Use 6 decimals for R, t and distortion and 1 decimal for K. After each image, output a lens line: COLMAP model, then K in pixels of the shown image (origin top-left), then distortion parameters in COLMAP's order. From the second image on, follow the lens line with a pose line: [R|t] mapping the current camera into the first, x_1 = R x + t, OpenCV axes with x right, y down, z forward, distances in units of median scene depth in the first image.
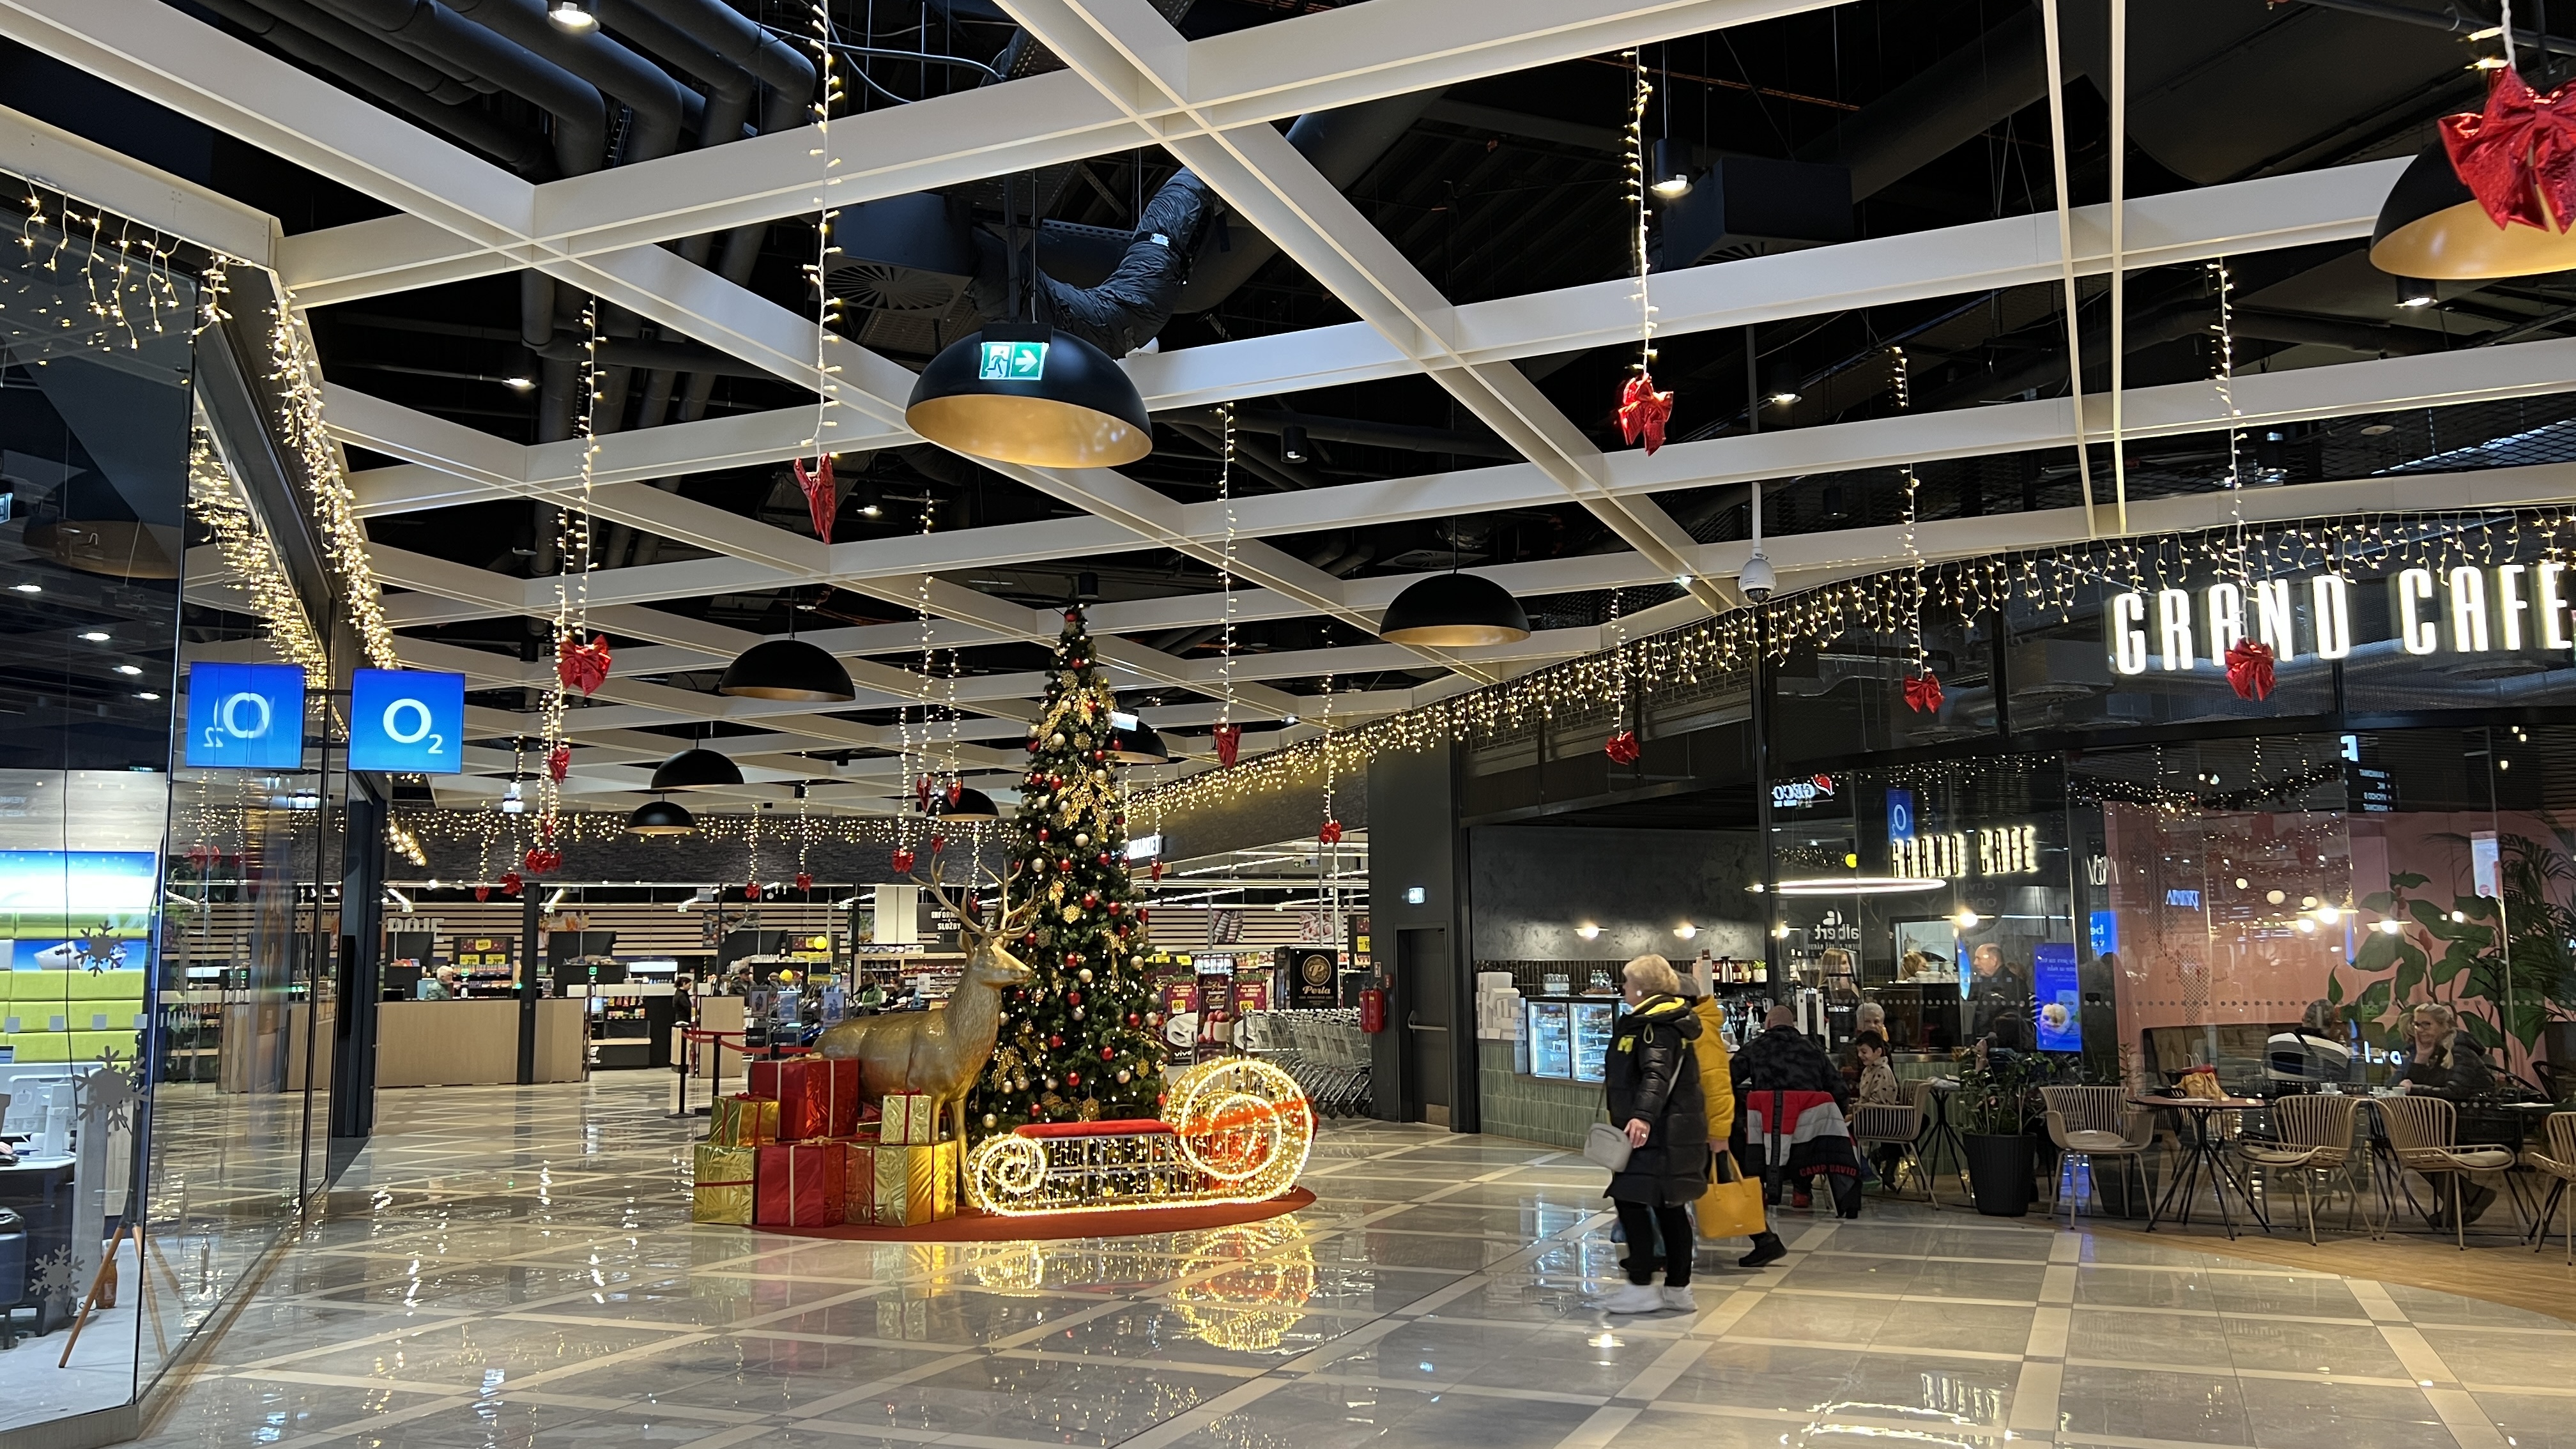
lens RADIAL K [[1944.0, 0, 1290.8], [0, 1944.0, 723.4], [0, 0, 1]] dist [-0.000297, -0.000062]
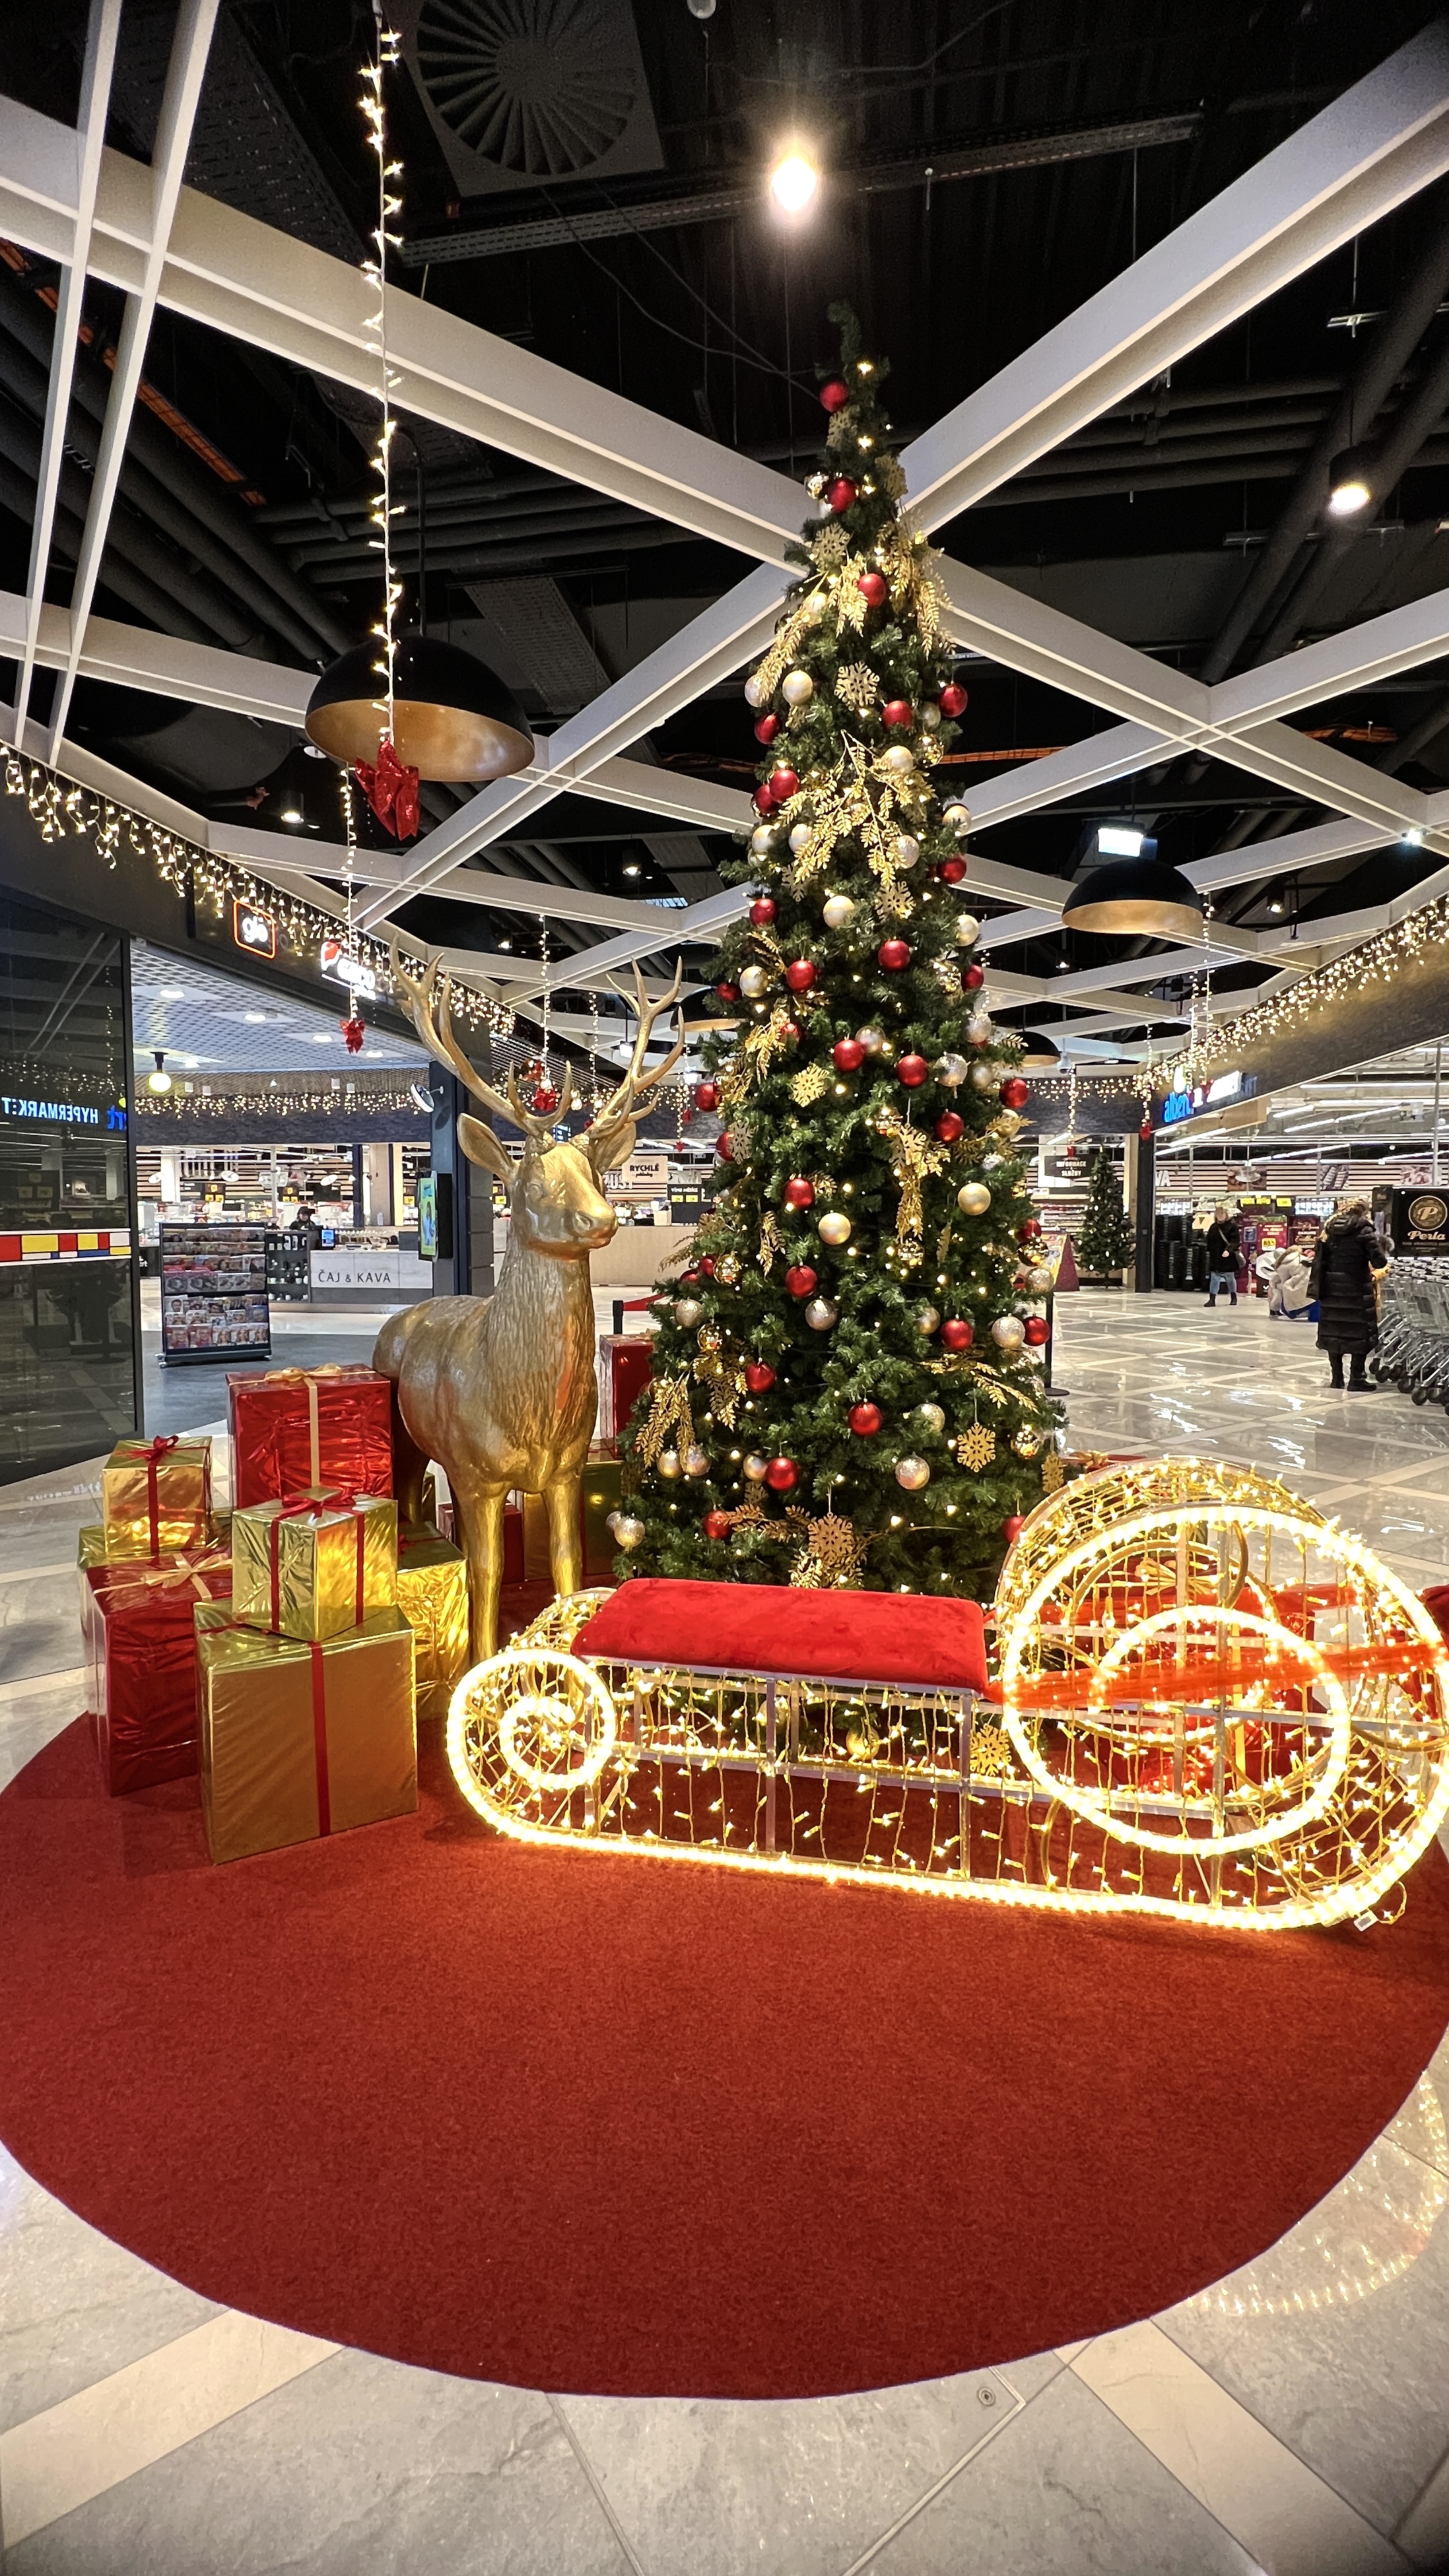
lens RADIAL K [[1068.7, 0, 723.4], [0, 1068.7, 1267.5], [0, 0, 1]] dist [-0.001507, -0.000097]
pose [[0.848569, 0.039342, -0.527621, -0.002537], [0.057560, 0.984448, 0.165979, 0.096741], [0.525945, -0.171214, 0.833107, 0.780901]]
